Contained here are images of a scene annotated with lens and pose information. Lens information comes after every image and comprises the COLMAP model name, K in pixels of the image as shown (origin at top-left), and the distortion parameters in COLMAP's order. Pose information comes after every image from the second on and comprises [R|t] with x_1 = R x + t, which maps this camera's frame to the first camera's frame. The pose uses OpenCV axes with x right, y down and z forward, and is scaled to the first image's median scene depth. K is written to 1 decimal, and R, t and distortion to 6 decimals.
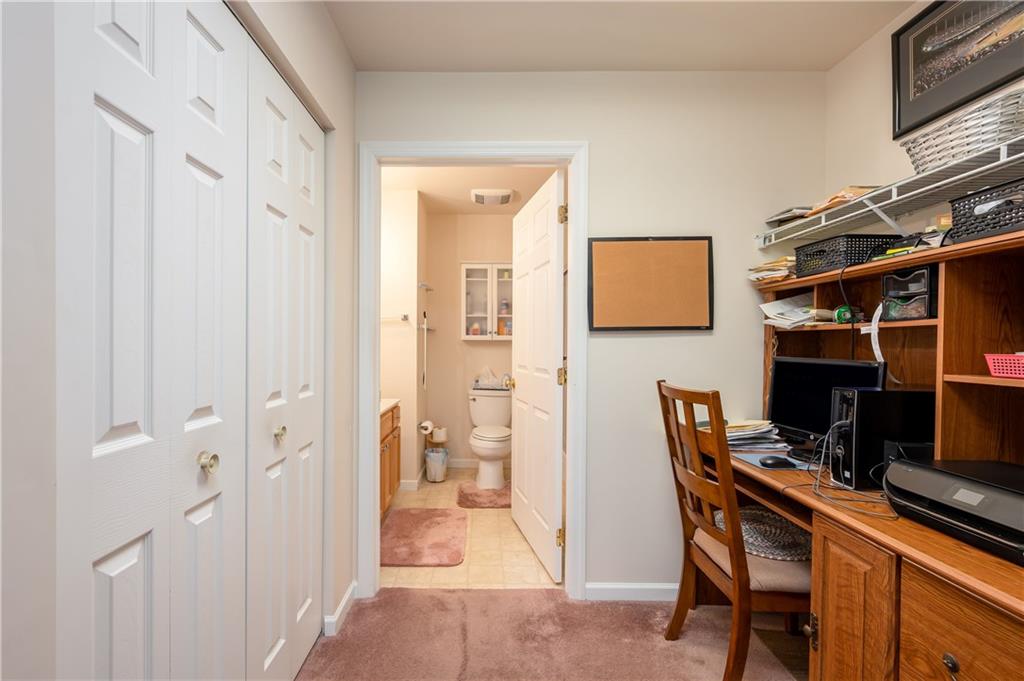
lens RADIAL K [[437.0, 0, 515.3], [0, 437.0, 344.4], [0, 0, 1]] dist [-0.000096, -0.000105]
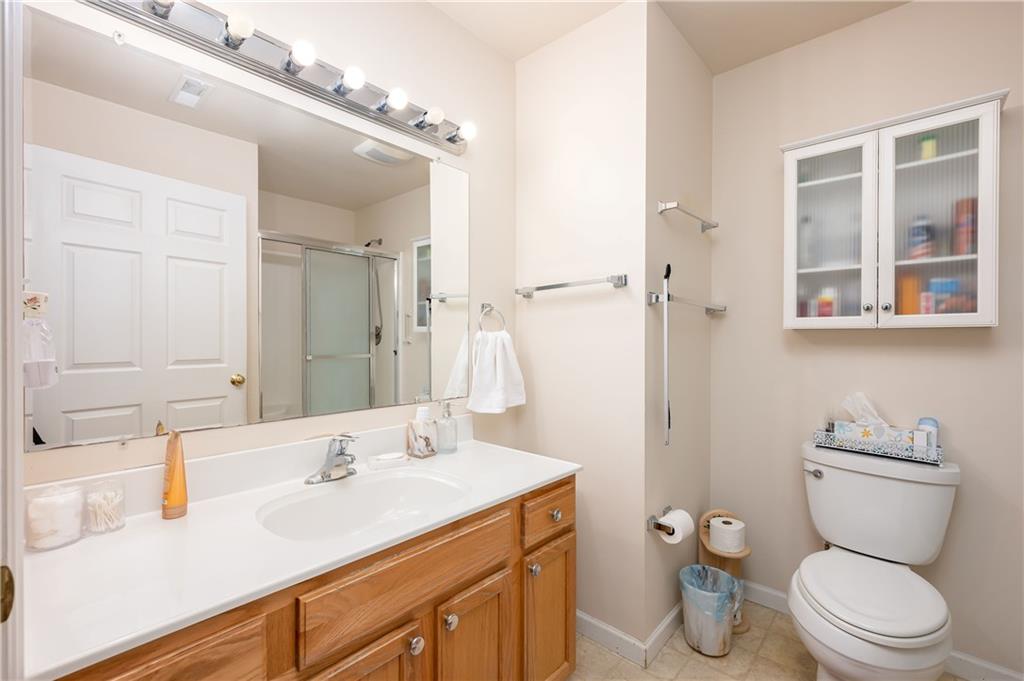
lens RADIAL K [[437.0, 0, 515.3], [0, 437.0, 344.4], [0, 0, 1]] dist [-0.000096, -0.000105]
pose [[0.701266, 0.003973, -0.712888, -0.001810], [0.001593, 0.999973, 0.007141, 0.001616], [0.712898, -0.006143, 0.701241, 0.504196]]
